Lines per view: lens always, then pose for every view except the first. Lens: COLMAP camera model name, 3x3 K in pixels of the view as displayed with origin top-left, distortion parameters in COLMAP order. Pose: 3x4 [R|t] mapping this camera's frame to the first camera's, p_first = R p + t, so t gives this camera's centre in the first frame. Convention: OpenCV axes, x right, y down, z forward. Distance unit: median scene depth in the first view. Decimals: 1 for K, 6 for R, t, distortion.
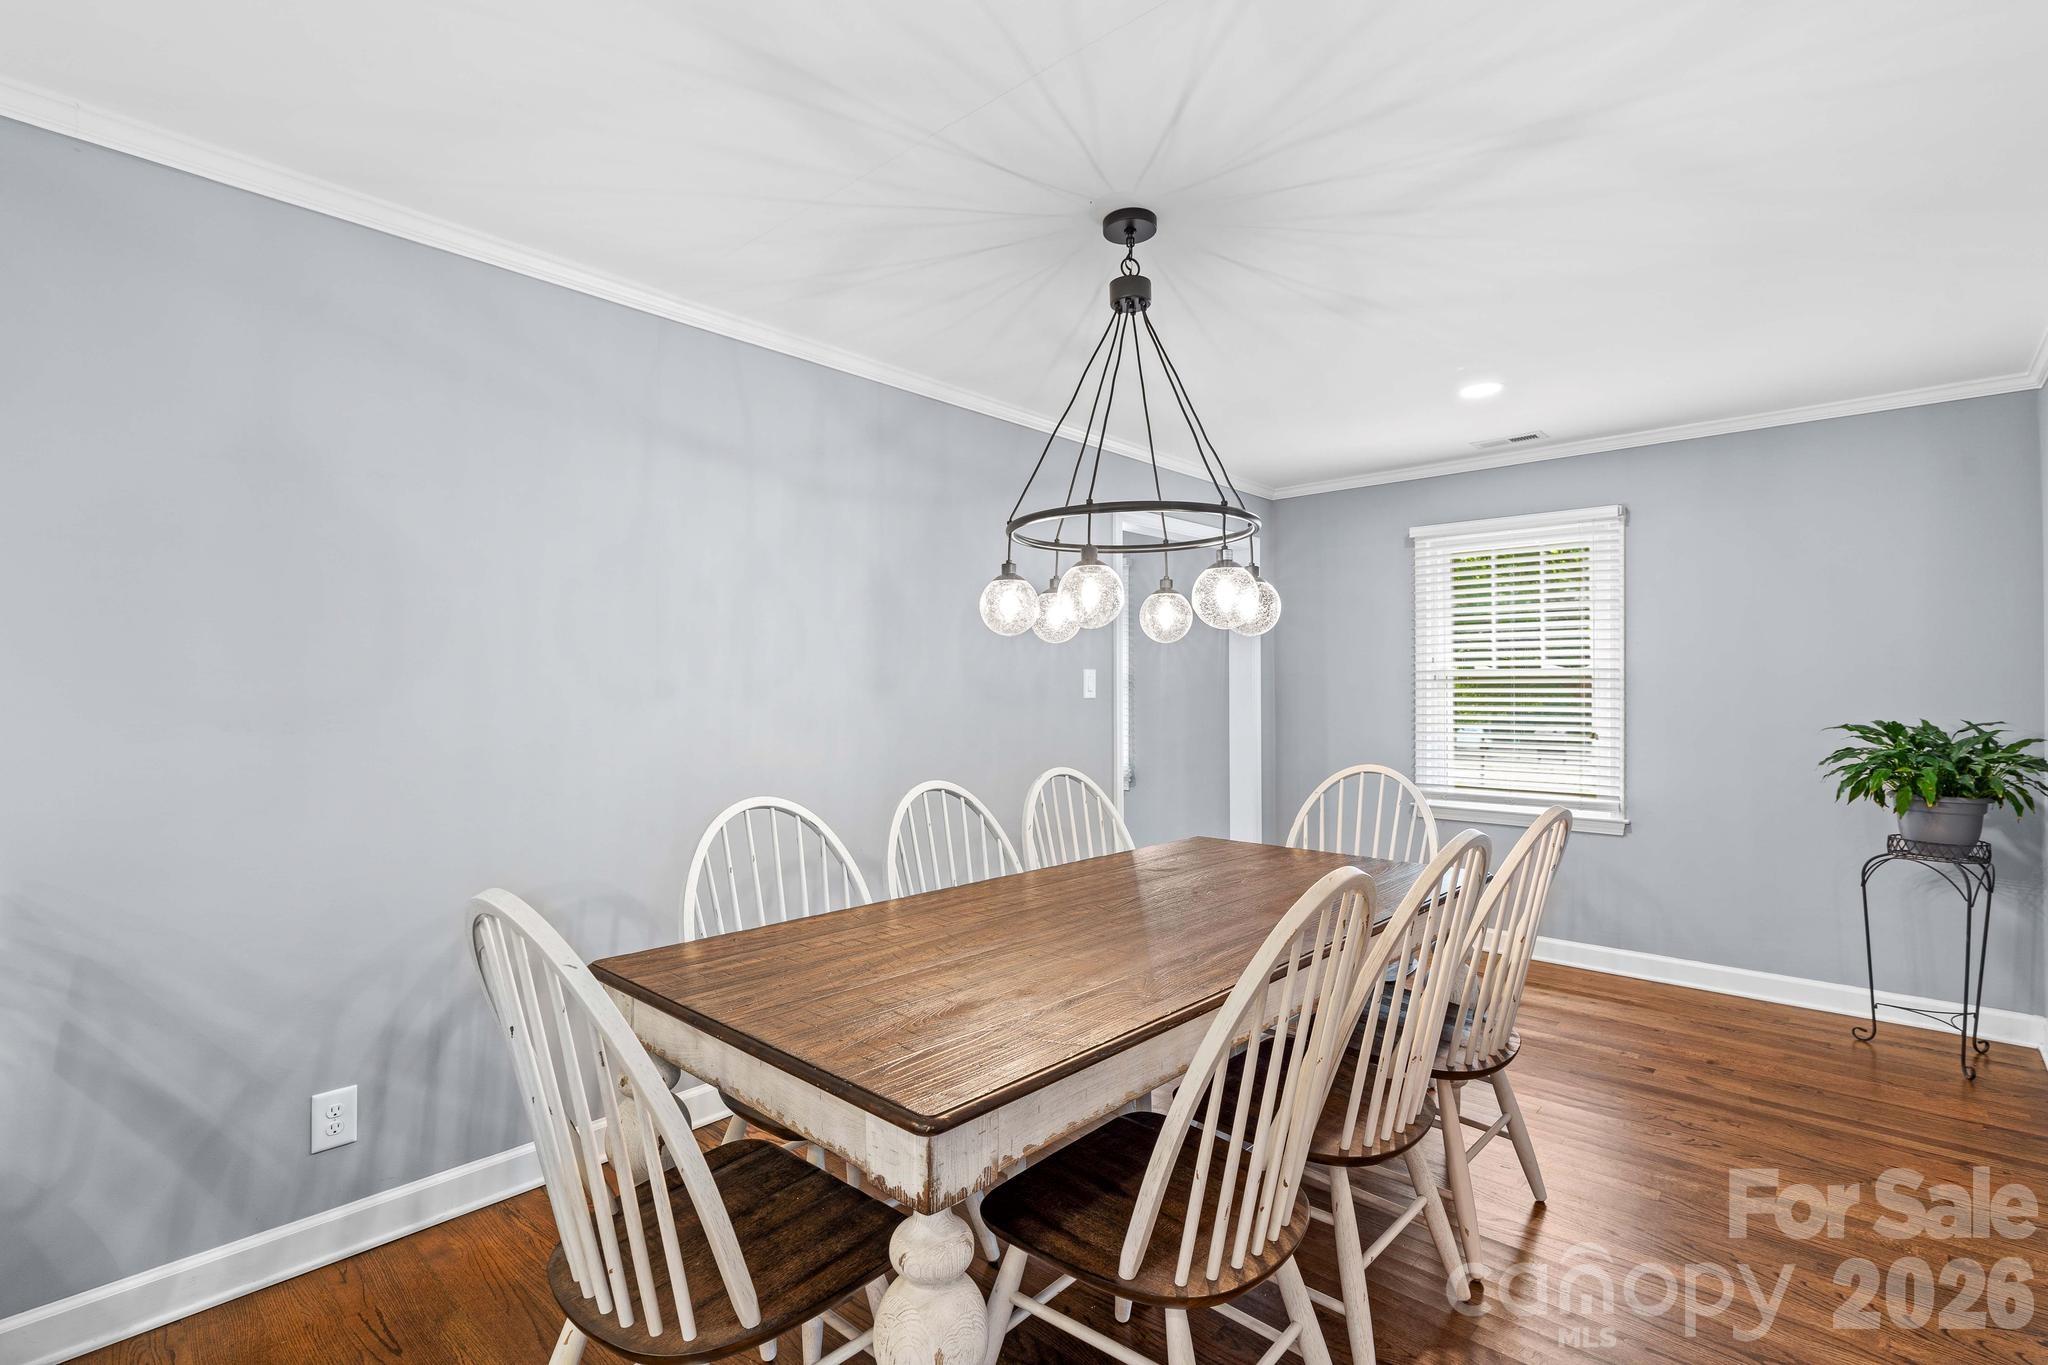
lens RADIAL K [[950.1, 0, 1020.7], [0, 950.1, 696.3], [0, 0, 1]] dist [-0.046580, 0.032418]
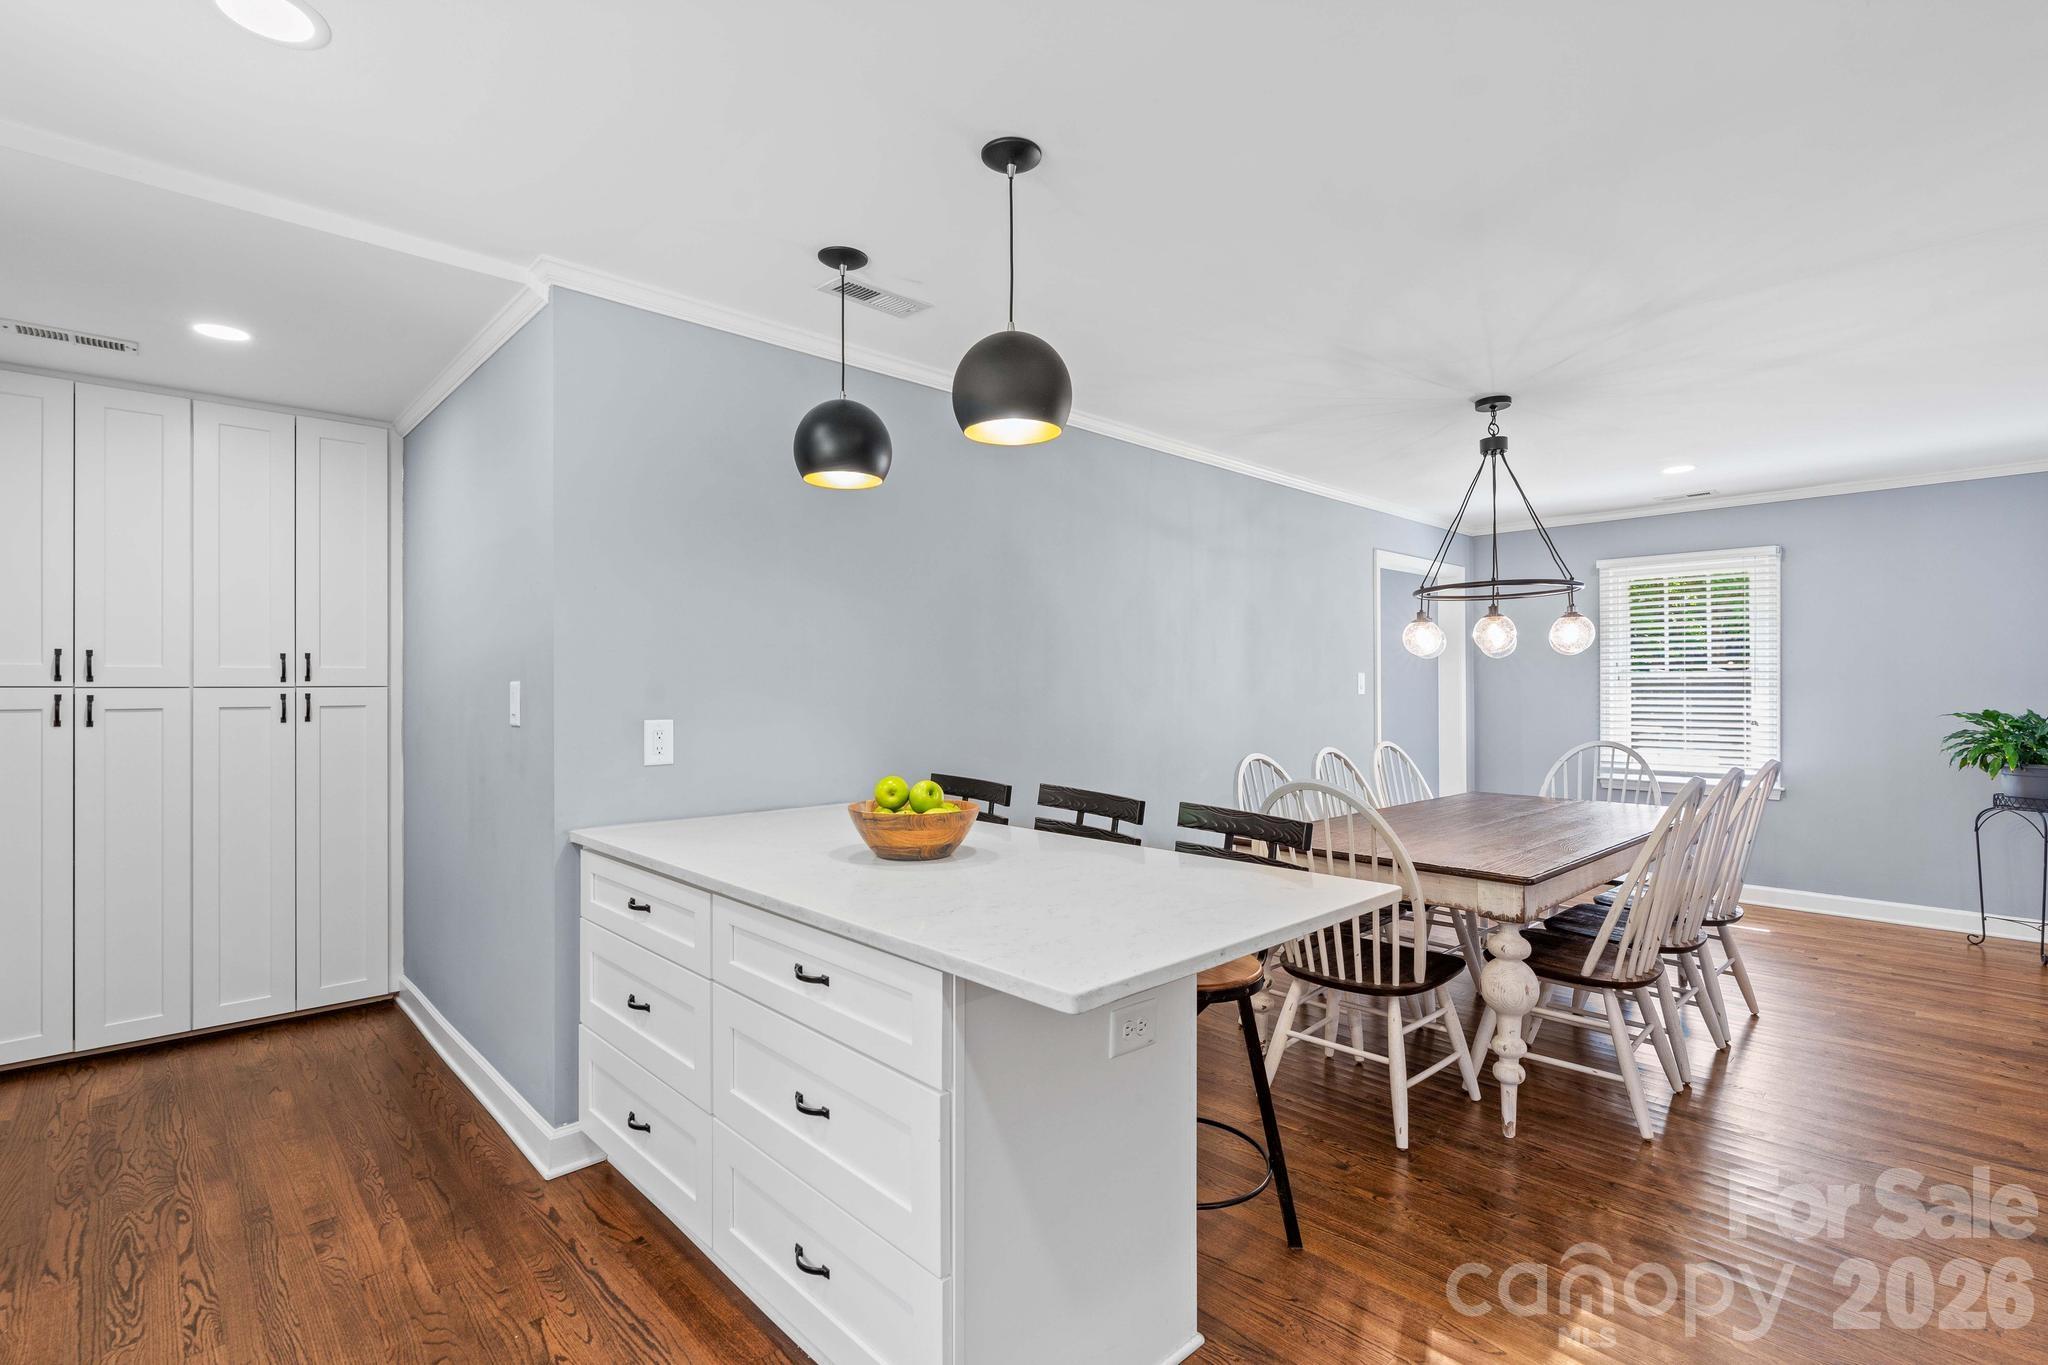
lens RADIAL K [[947.8, 0, 1016.9], [0, 947.8, 690.5], [0, 0, 1]] dist [-0.000821, -0.000614]
pose [[0.998008, 0.000723, -0.063078, -0.406260], [-0.000938, 0.999994, -0.003386, 0.003275], [0.063075, 0.003439, 0.998003, -0.464743]]
